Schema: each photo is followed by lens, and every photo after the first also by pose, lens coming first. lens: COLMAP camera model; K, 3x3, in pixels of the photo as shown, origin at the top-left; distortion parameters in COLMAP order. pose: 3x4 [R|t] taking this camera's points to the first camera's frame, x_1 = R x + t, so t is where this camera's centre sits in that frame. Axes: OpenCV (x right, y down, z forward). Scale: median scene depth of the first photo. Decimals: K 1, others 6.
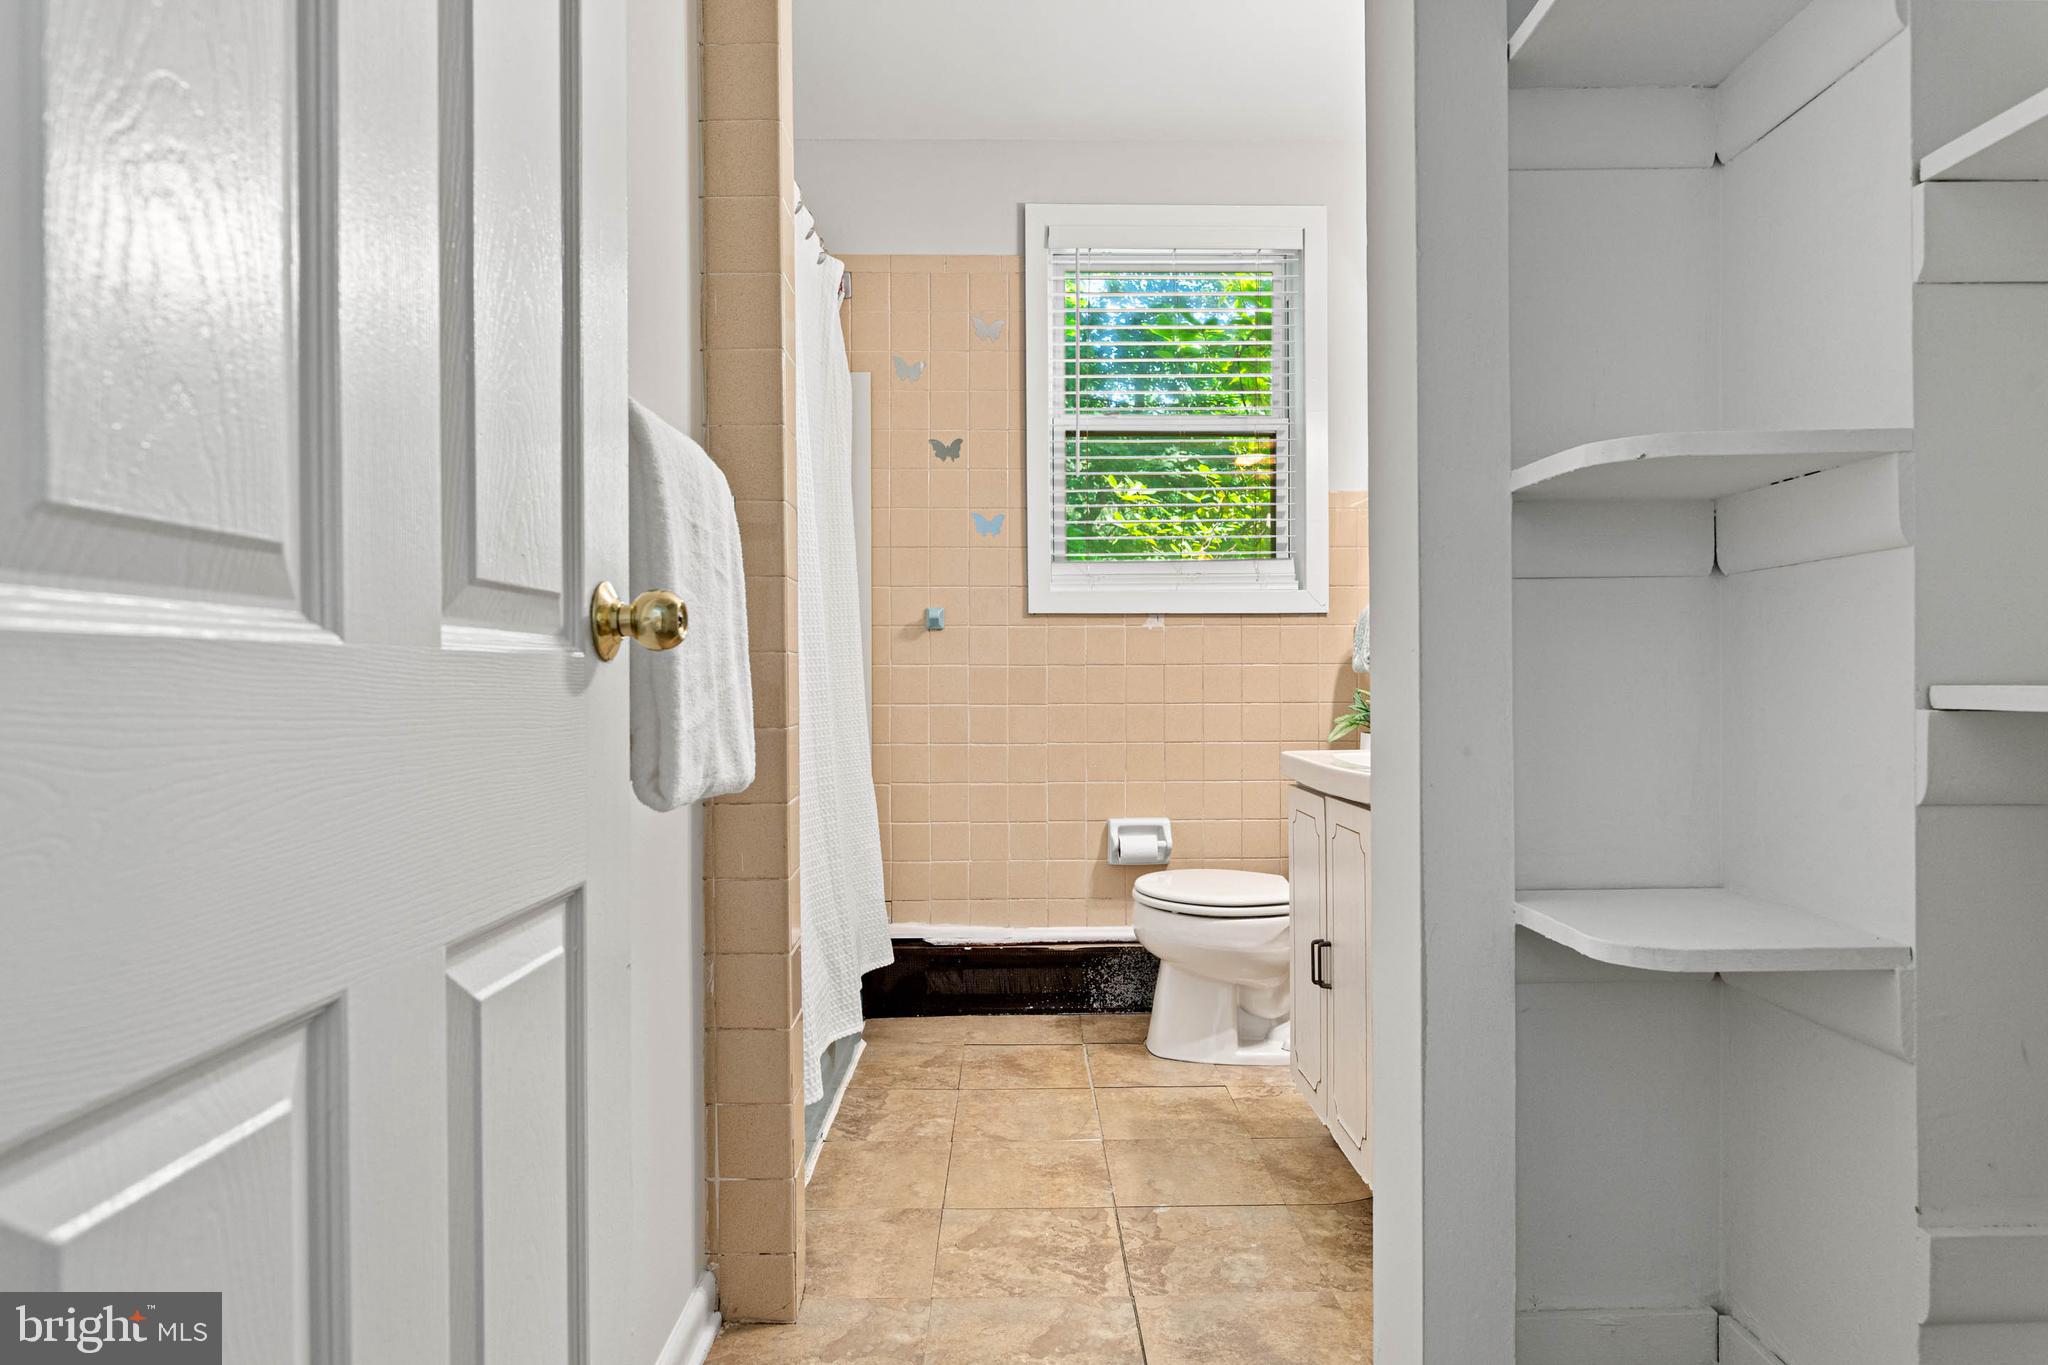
lens RADIAL K [[1173.3, 0, 1027.8], [0, 1173.3, 683.1], [0, 0, 1]] dist [0.001099, -0.001229]
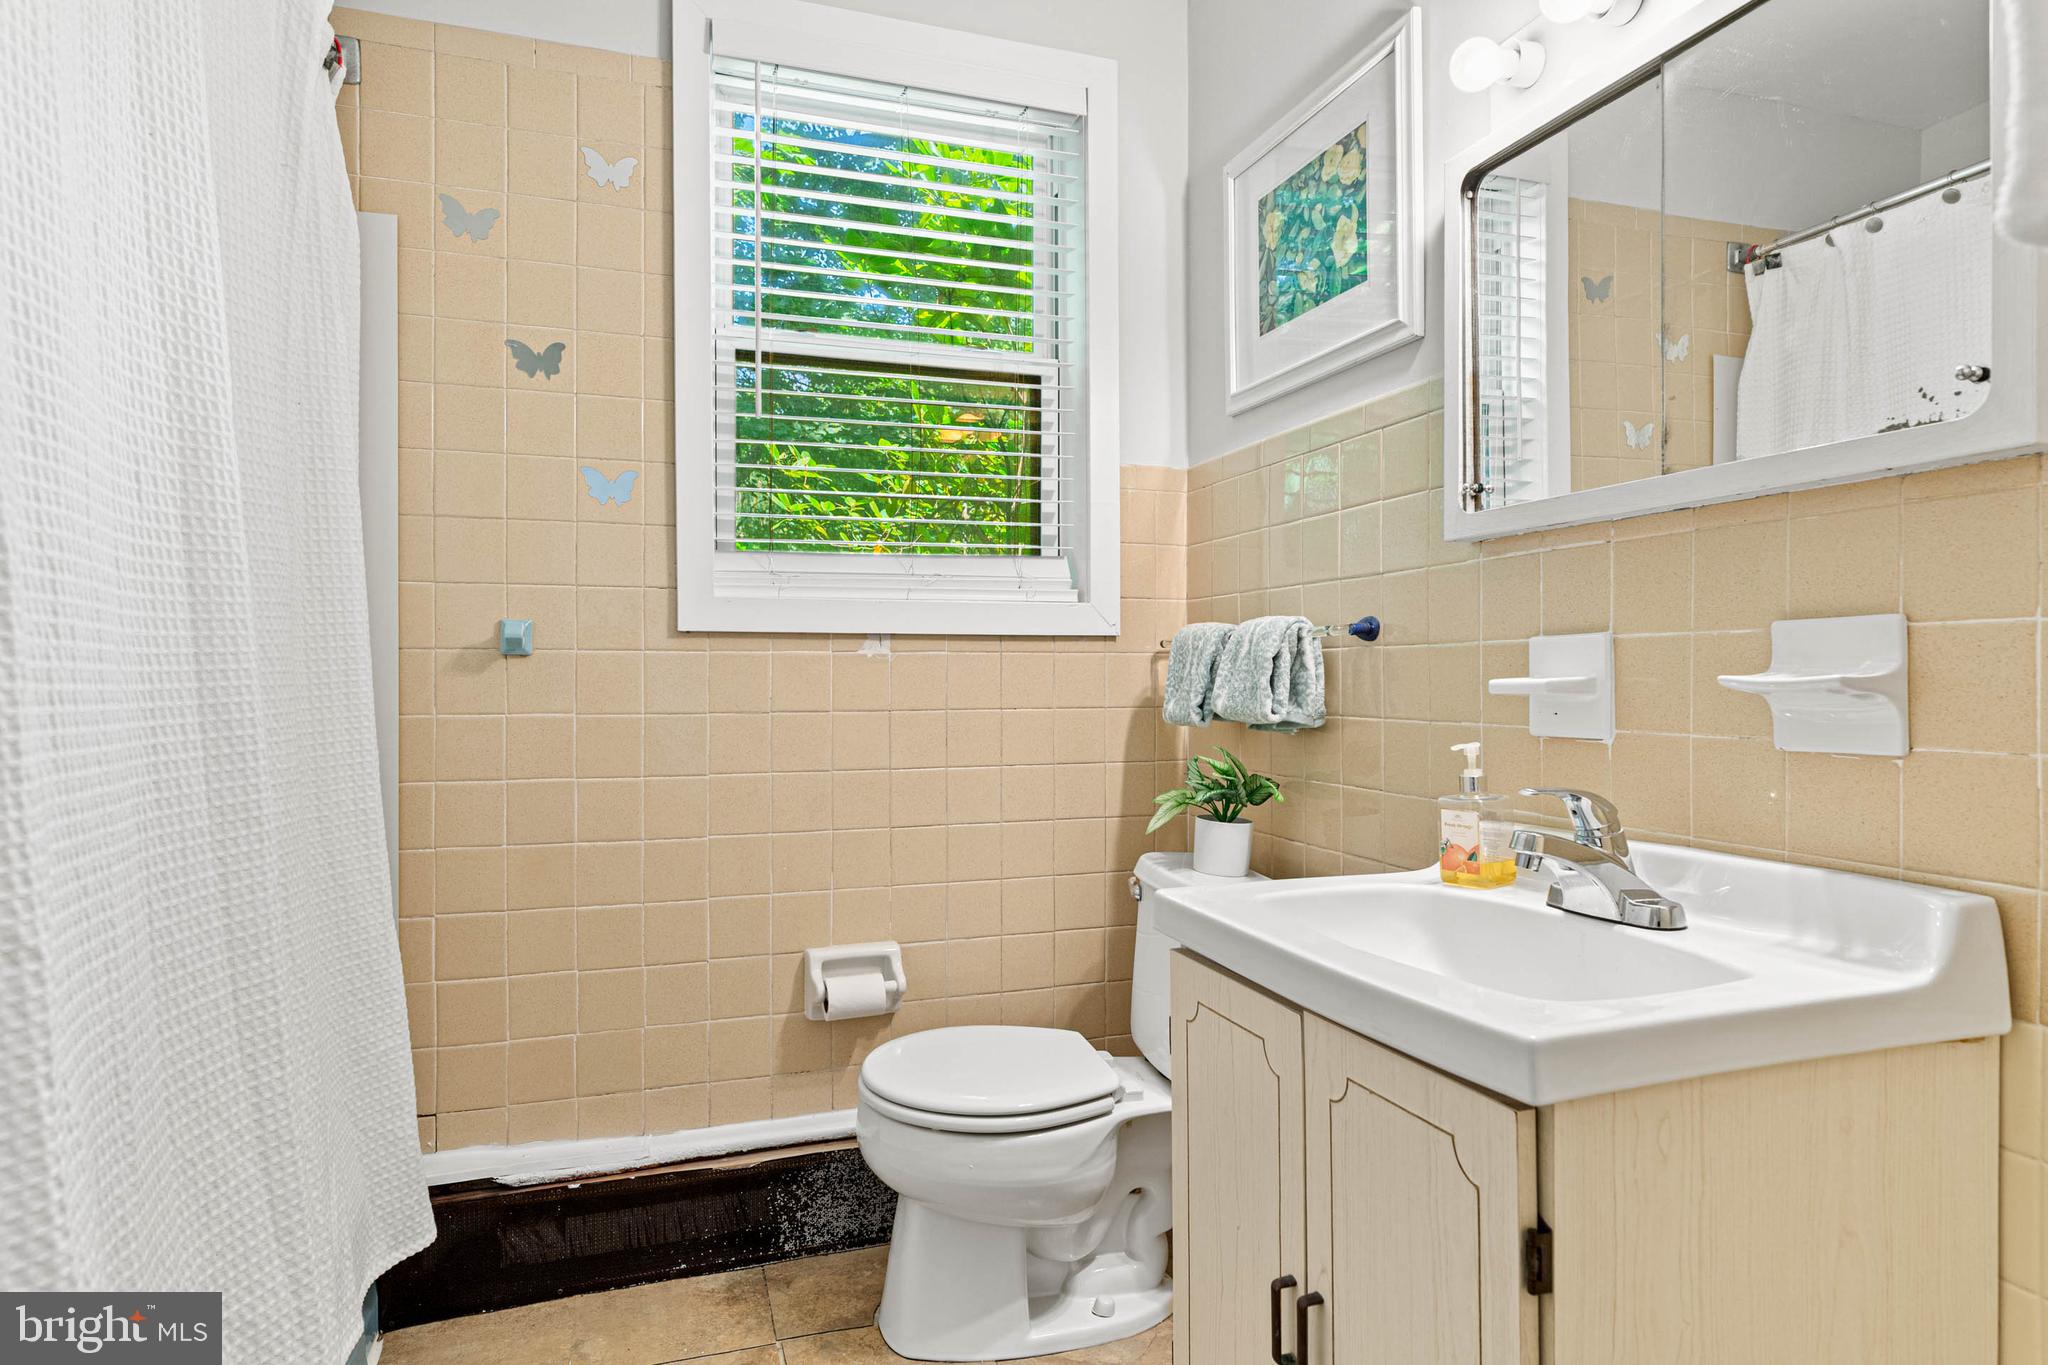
lens RADIAL K [[1173.3, 0, 1017.1], [0, 1173.3, 675.6], [0, 0, 1]] dist [0.001099, -0.001229]
pose [[0.950808, 0.000451, 0.309780, -0.021269], [-0.000189, 1.000000, -0.000878, -0.035258], [-0.309780, 0.000776, 0.950808, 0.348635]]
